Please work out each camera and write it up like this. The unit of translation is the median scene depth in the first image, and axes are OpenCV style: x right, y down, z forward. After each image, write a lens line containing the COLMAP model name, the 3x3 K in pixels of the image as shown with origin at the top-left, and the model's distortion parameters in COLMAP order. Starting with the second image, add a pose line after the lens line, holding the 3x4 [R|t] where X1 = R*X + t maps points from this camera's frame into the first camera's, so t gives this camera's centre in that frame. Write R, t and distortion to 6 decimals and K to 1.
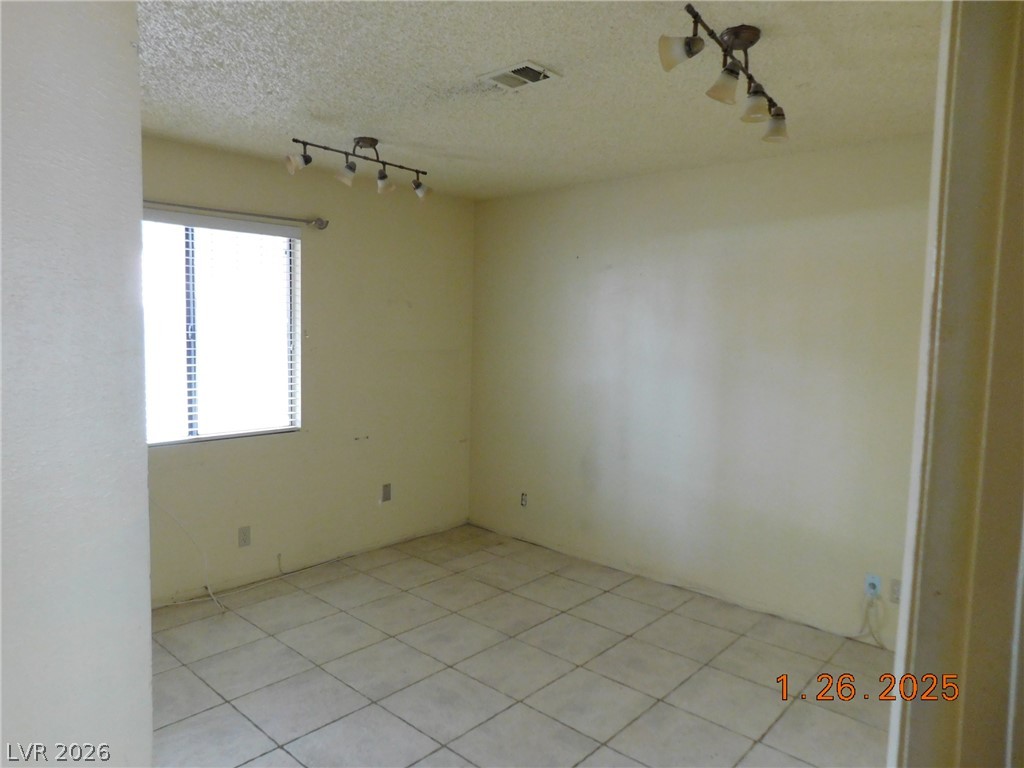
lens RADIAL K [[684.3, 0, 503.0], [0, 684.3, 381.1], [0, 0, 1]] dist [-0.073991, 0.047322]
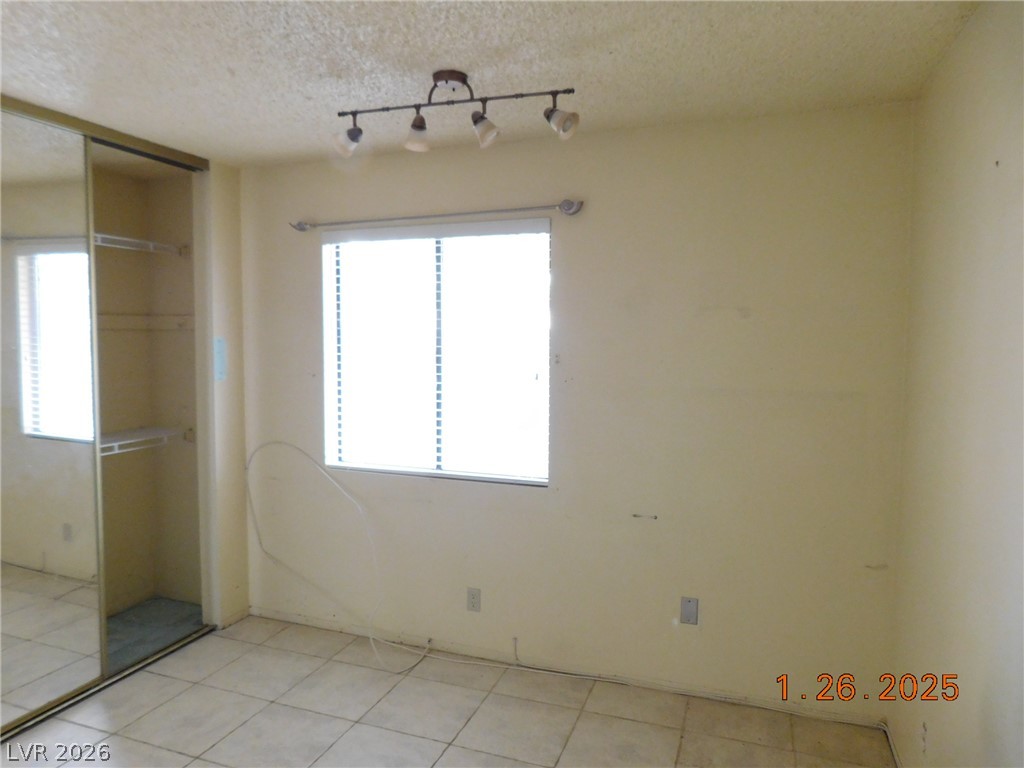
lens RADIAL K [[684.3, 0, 503.0], [0, 684.3, 381.1], [0, 0, 1]] dist [-0.073991, 0.047322]
pose [[0.378927, 0.040059, -0.924559, 0.419125], [-0.071239, 0.997361, 0.014016, -0.057050], [0.922681, 0.060553, 0.380780, 0.736305]]
